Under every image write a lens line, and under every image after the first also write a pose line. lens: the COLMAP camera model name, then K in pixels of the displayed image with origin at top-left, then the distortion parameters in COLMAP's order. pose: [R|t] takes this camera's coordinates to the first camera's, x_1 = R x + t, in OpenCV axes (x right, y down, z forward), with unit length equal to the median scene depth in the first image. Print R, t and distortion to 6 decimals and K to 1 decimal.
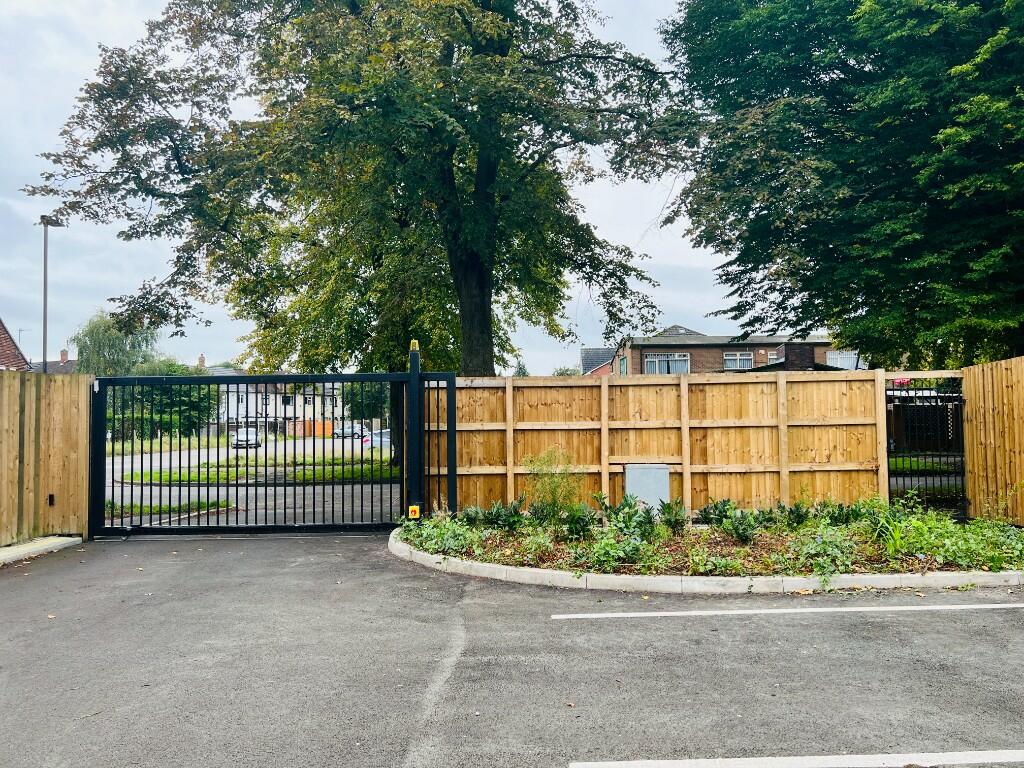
lens RADIAL K [[769.1, 0, 513.4], [0, 769.1, 384.8], [0, 0, 1]] dist [0.068029, 0.002251]
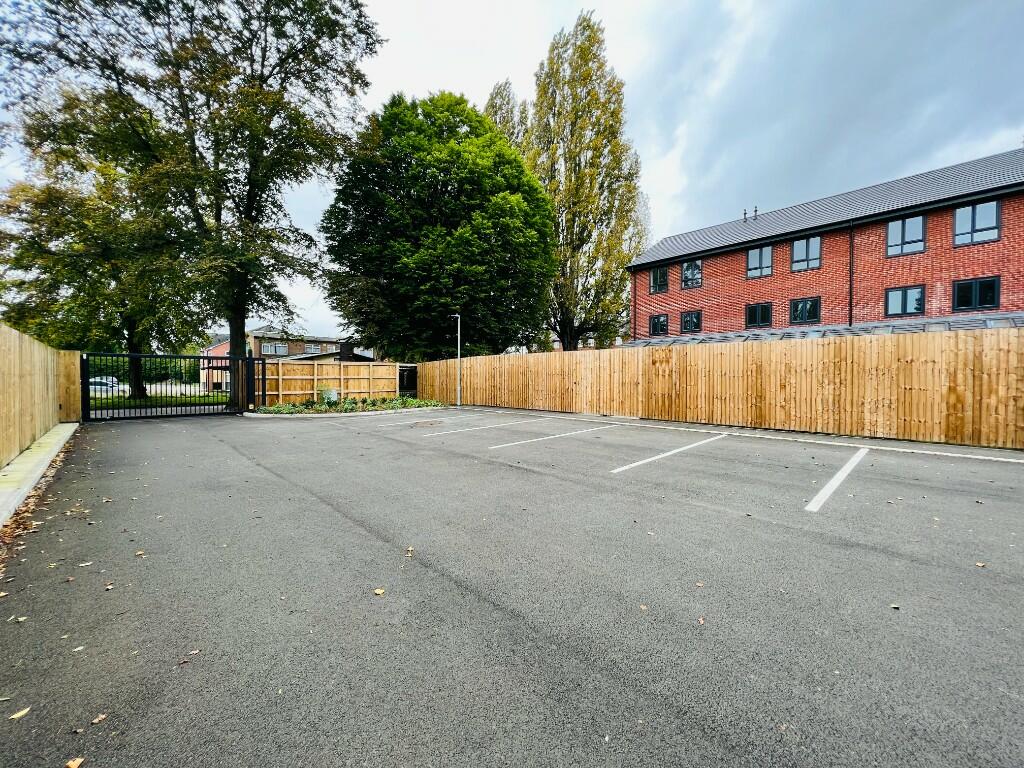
lens RADIAL K [[407.3, 0, 507.3], [0, 407.3, 379.4], [0, 0, 1]] dist [-0.001253, 0.000451]
pose [[0.713757, 0.011165, 0.700304, -0.456945], [-0.045292, 0.998516, 0.030243, -0.021767], [-0.698927, -0.053304, 0.713204, -0.652082]]
